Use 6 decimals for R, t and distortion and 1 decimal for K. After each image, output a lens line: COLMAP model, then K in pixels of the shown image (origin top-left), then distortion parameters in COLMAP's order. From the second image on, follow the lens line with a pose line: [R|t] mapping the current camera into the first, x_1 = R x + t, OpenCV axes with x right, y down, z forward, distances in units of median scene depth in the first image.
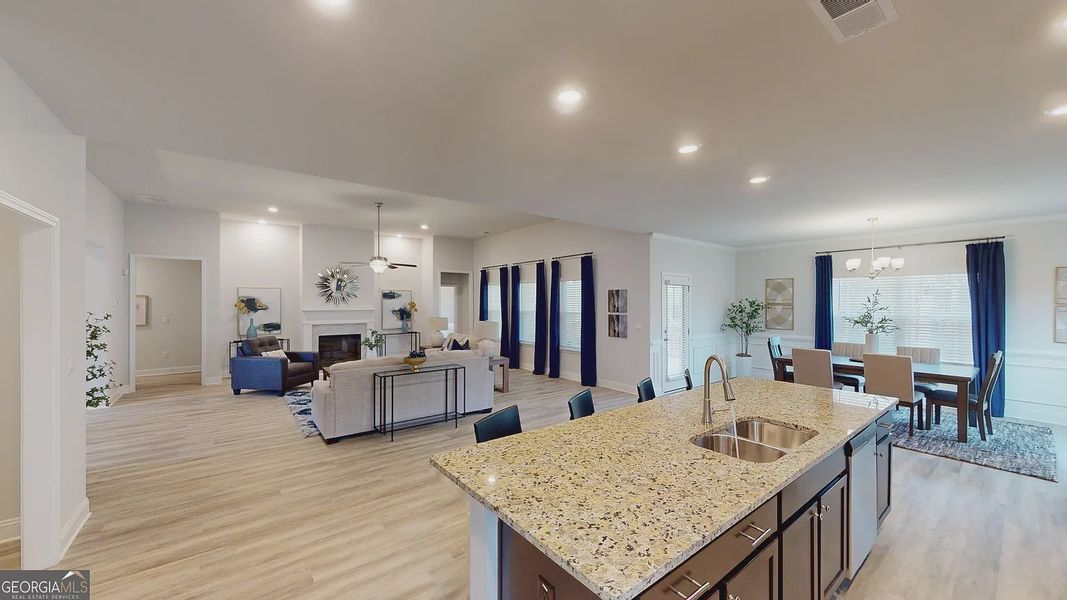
lens RADIAL K [[396.1, 0, 533.4], [0, 396.1, 303.1], [0, 0, 1]] dist [0.008417, -0.000103]
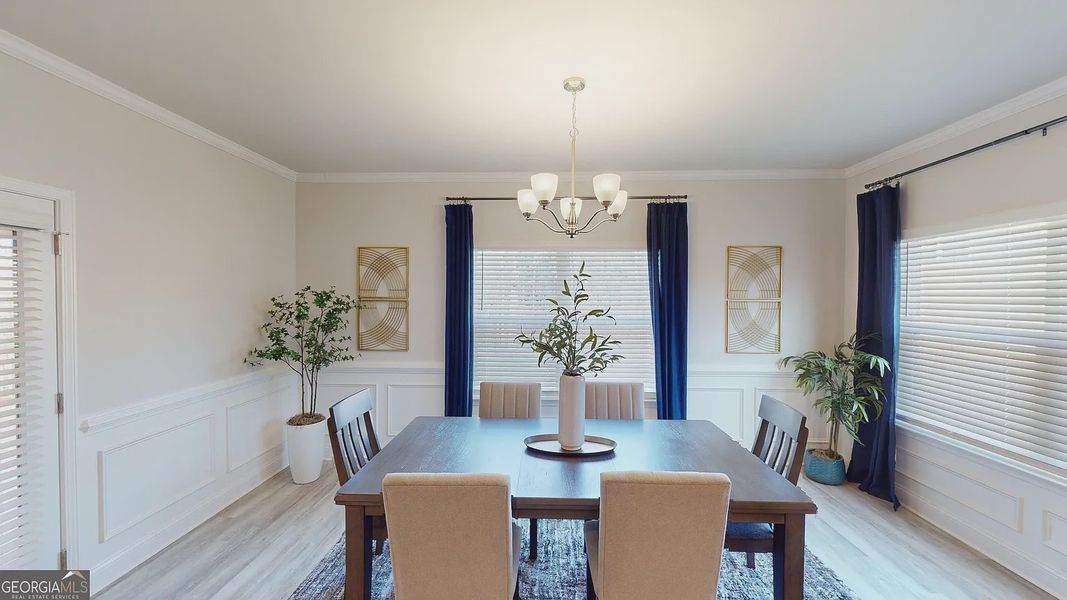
lens RADIAL K [[396.6, 0, 533.5], [0, 396.6, 300.0], [0, 0, 1]] dist [-0.000655, -0.000020]
pose [[0.649880, -0.006247, 0.760012, 0.398337], [-0.001372, 0.999955, 0.009393, -0.001276], [-0.760036, -0.007147, 0.649842, 0.586866]]
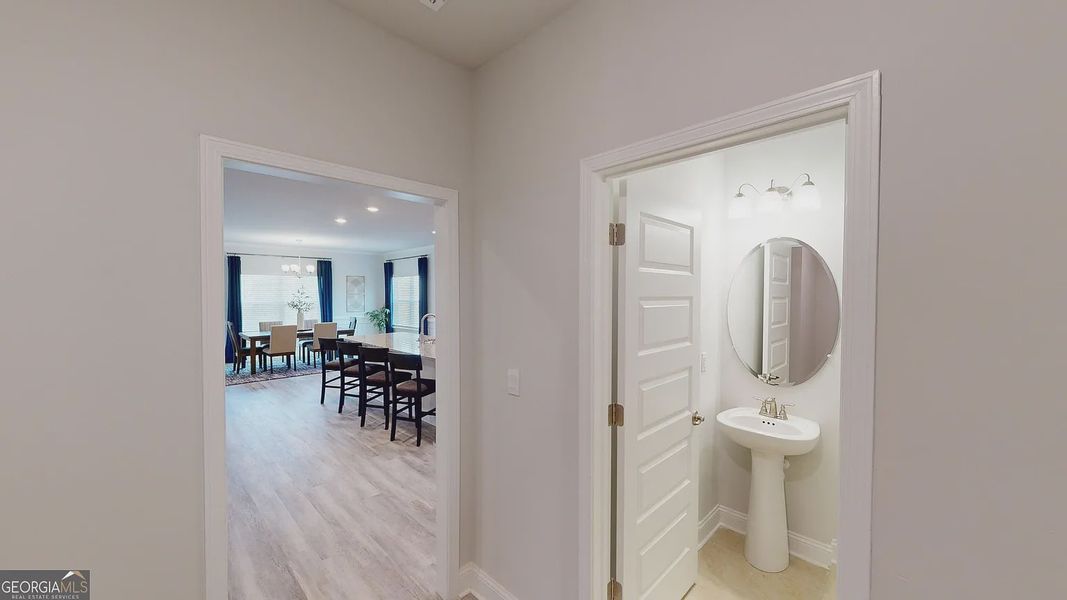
lens RADIAL K [[385.1, 0, 525.3], [0, 385.1, 300.8], [0, 0, 1]] dist [0.013207, 0.000172]
pose [[-0.101490, -0.022655, 0.994579, -0.603891], [0.002183, 0.999733, 0.022996, -0.002990], [-0.994834, 0.004505, -0.101414, 0.194640]]
